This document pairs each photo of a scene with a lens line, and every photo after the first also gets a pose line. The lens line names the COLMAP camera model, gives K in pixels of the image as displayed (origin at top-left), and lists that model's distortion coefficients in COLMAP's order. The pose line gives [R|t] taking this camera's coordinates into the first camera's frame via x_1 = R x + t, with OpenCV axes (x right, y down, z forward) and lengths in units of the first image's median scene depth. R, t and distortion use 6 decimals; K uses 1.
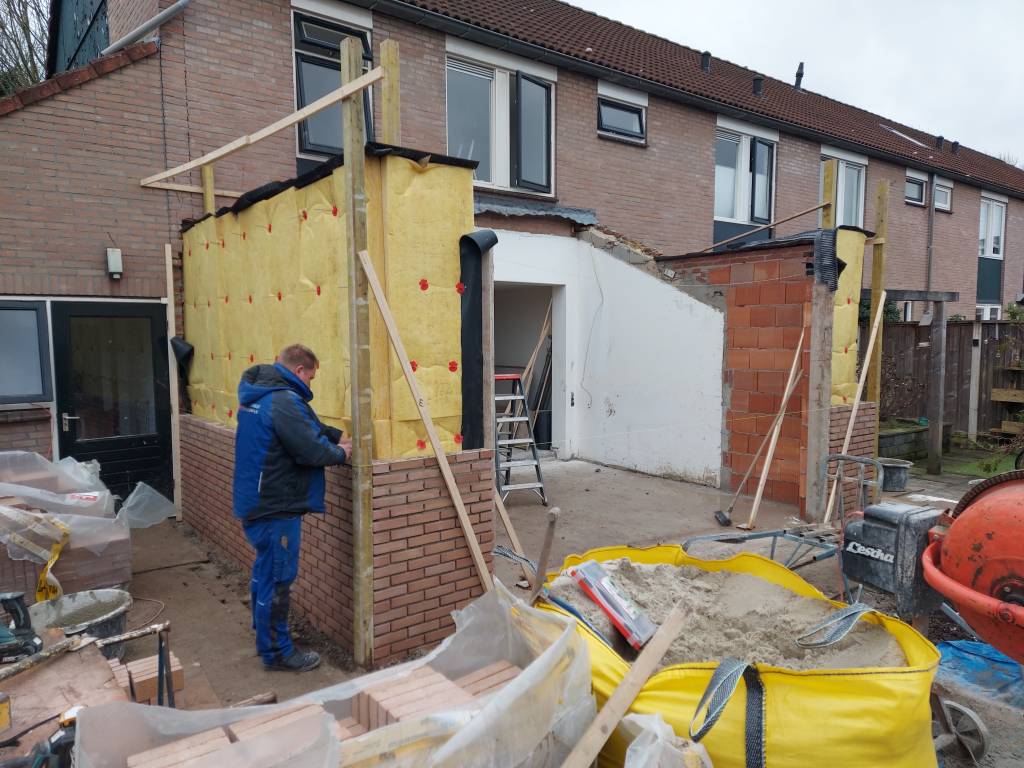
lens RADIAL K [[716.1, 0, 509.2], [0, 716.1, 396.1], [0, 0, 1]] dist [0.090450, -0.080668]
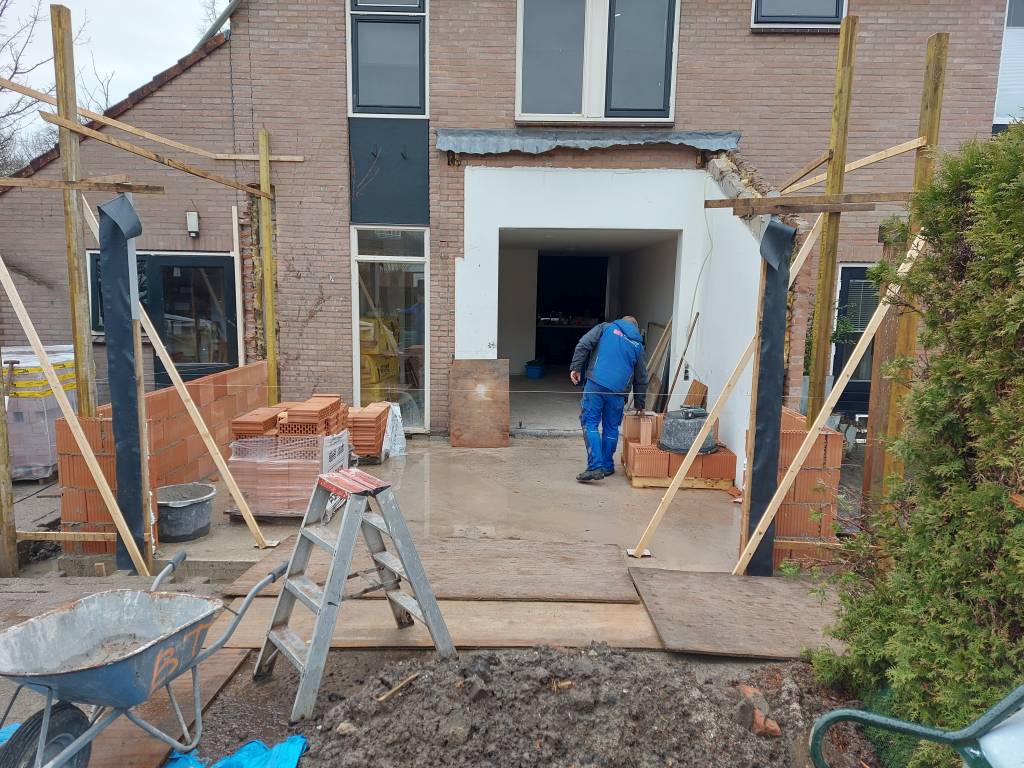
lens RADIAL K [[716.1, 0, 511.1], [0, 716.1, 393.0], [0, 0, 1]] dist [0.090450, -0.080668]
pose [[0.781737, 0.108843, -0.614037, 0.614780], [-0.074082, 0.993887, 0.081859, -0.033035], [0.619193, -0.018503, 0.785021, 0.318034]]
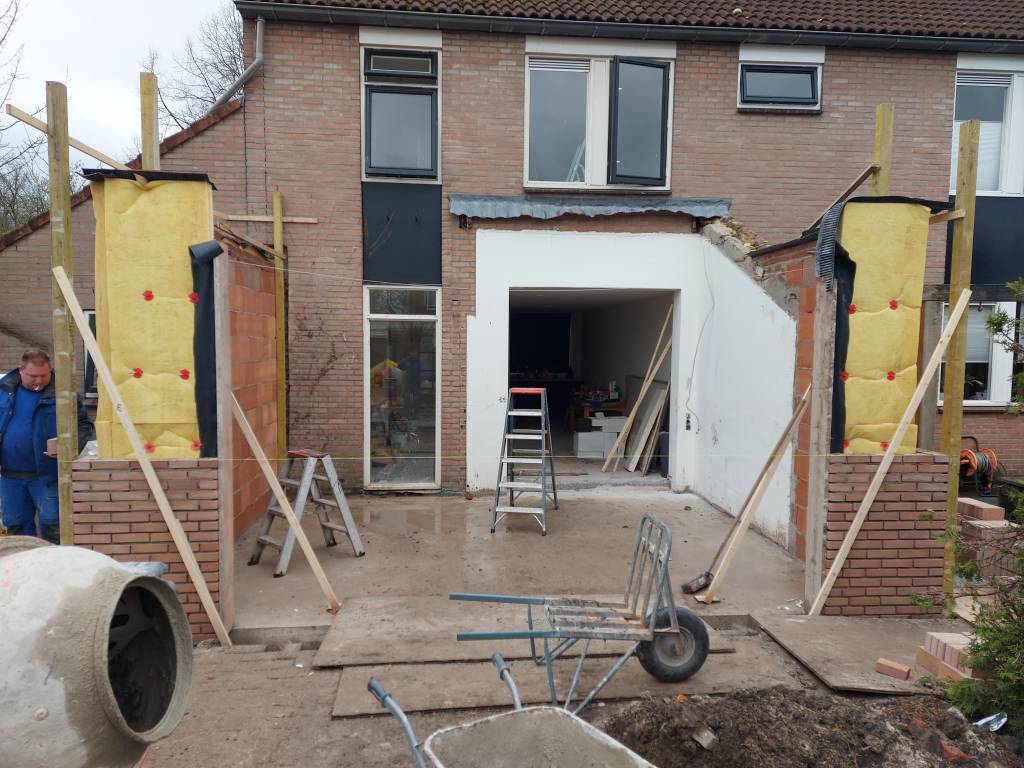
lens RADIAL K [[716.1, 0, 508.3], [0, 716.1, 394.6], [0, 0, 1]] dist [0.090450, -0.080668]
pose [[0.844140, 0.050005, -0.533785, 0.508899], [-0.057896, 0.998321, 0.001966, -0.024497], [0.532987, 0.029245, 0.845618, 0.215871]]
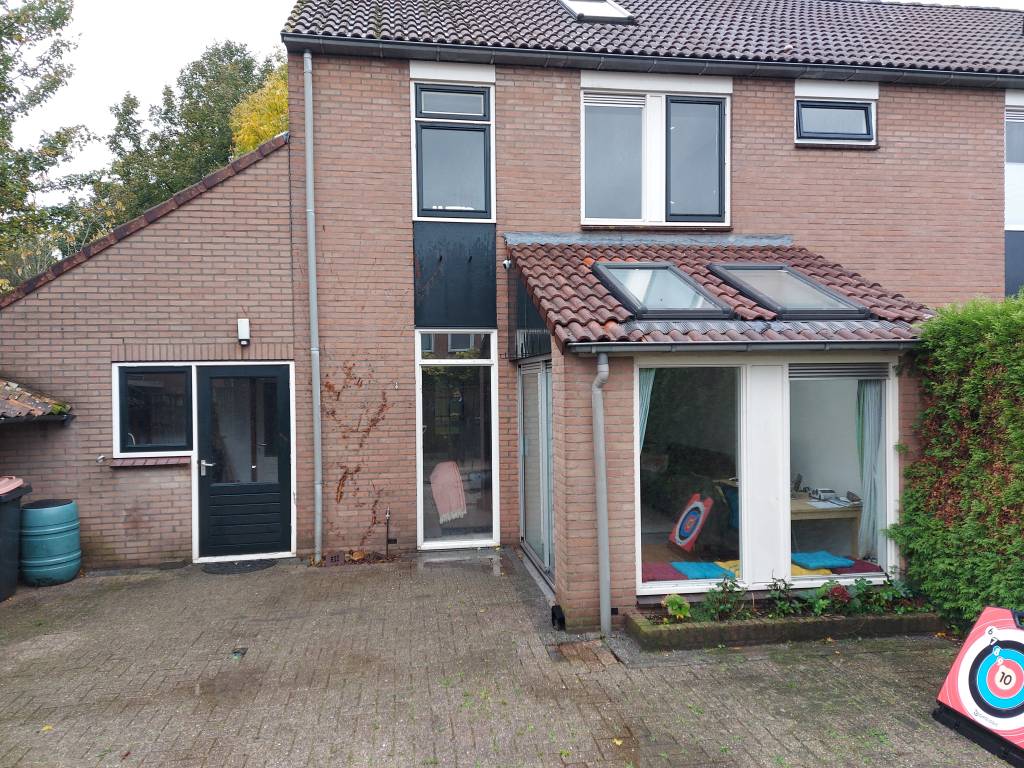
lens RADIAL K [[716.1, 0, 512.7], [0, 716.1, 399.3], [0, 0, 1]] dist [0.090450, -0.080668]
pose [[0.872077, 0.002710, -0.489361, 0.345979], [-0.033911, 0.997916, -0.054906, -0.024498], [0.488192, 0.064477, 0.870351, 0.202080]]
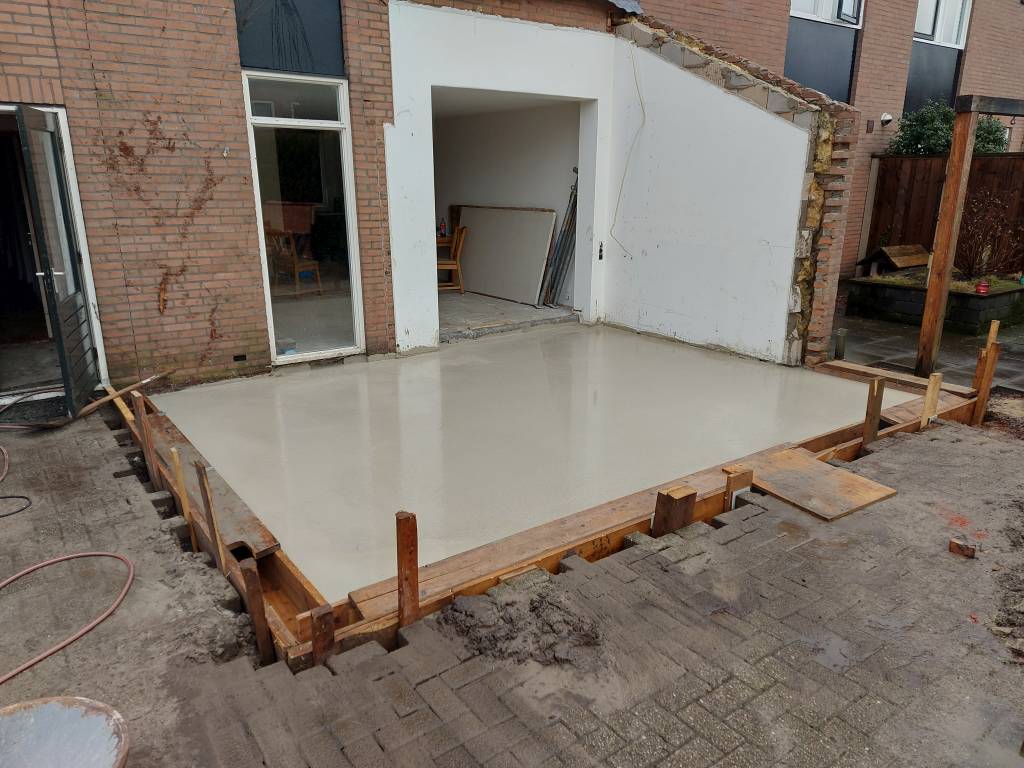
lens RADIAL K [[727.7, 0, 510.0], [0, 727.7, 398.7], [0, 0, 1]] dist [0.054495, -0.042978]
pose [[0.999467, 0.011923, -0.030405, 0.016484], [-0.005521, 0.979262, 0.202523, 0.002119], [0.032189, -0.202247, 0.978805, 0.208996]]
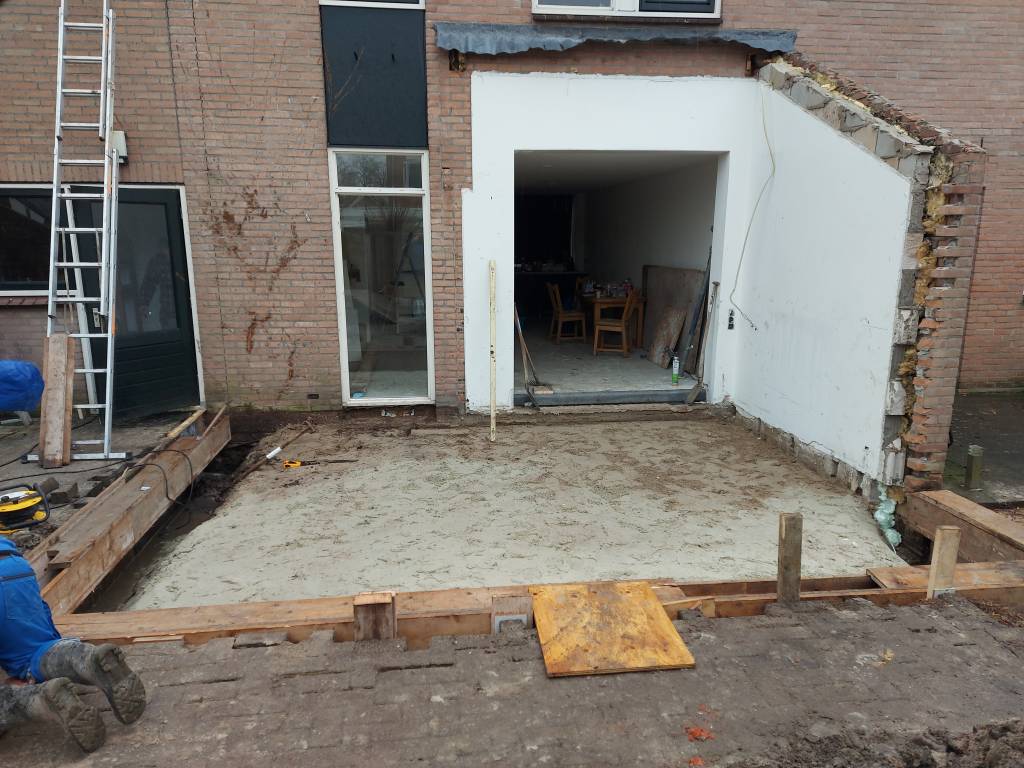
lens RADIAL K [[716.1, 0, 508.4], [0, 716.1, 396.6], [0, 0, 1]] dist [0.090450, -0.080668]
pose [[0.857023, 0.115100, -0.502258, 0.375976], [-0.047114, 0.988153, 0.146059, -0.020063], [0.513119, -0.101513, 0.852293, 0.369698]]
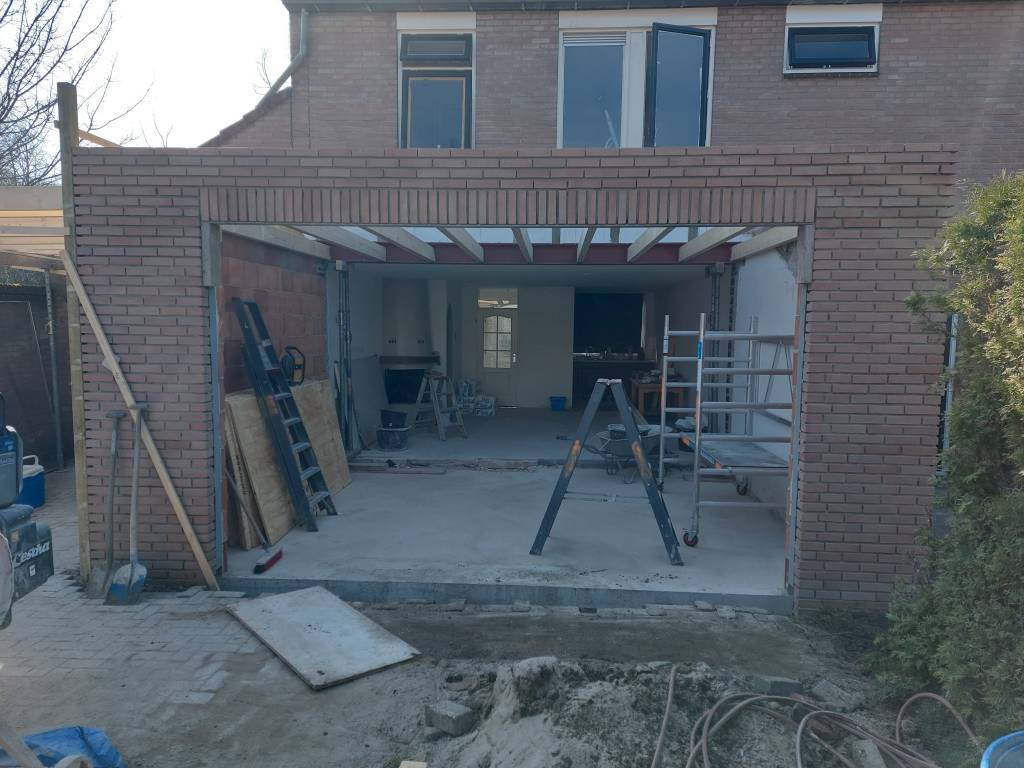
lens RADIAL K [[716.1, 0, 510.5], [0, 716.1, 394.5], [0, 0, 1]] dist [0.090450, -0.080668]
pose [[0.754279, 0.075467, -0.652202, 0.623725], [-0.070151, 0.996949, 0.034227, -0.023362], [0.652796, 0.019936, 0.757272, 0.279052]]
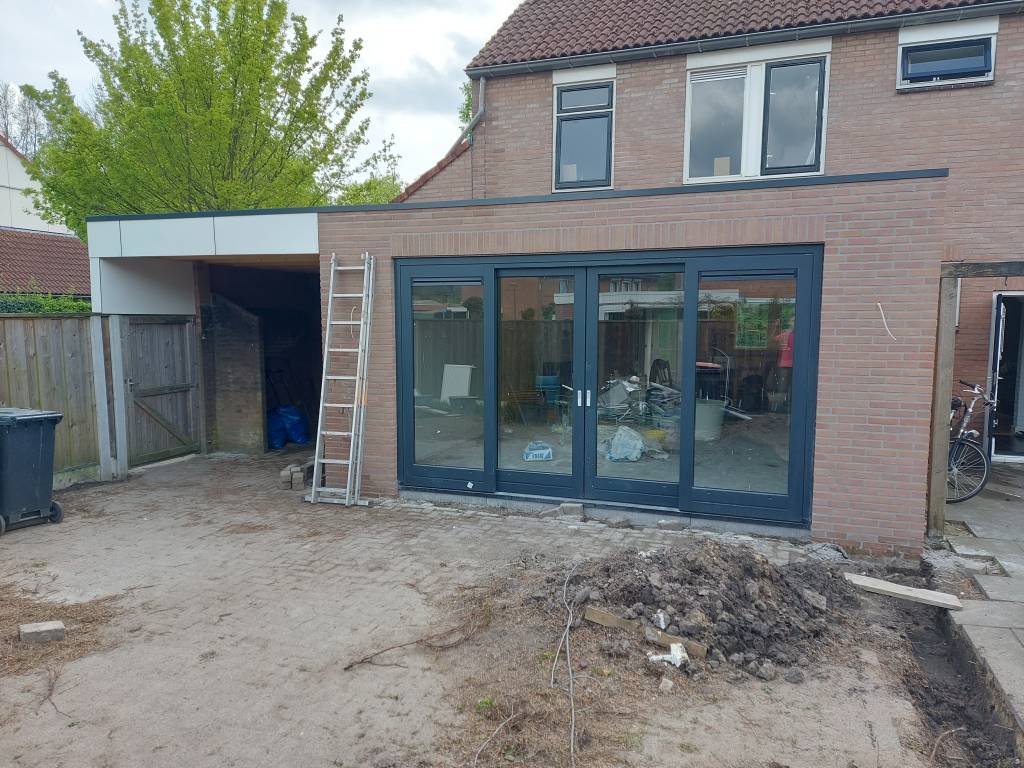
lens RADIAL K [[716.1, 0, 518.8], [0, 716.1, 395.3], [0, 0, 1]] dist [0.090450, -0.080668]
pose [[0.541166, 0.093783, -0.835670, 0.902095], [-0.077660, 0.995089, 0.061382, -0.022144], [0.837322, 0.031681, 0.545791, 0.210647]]
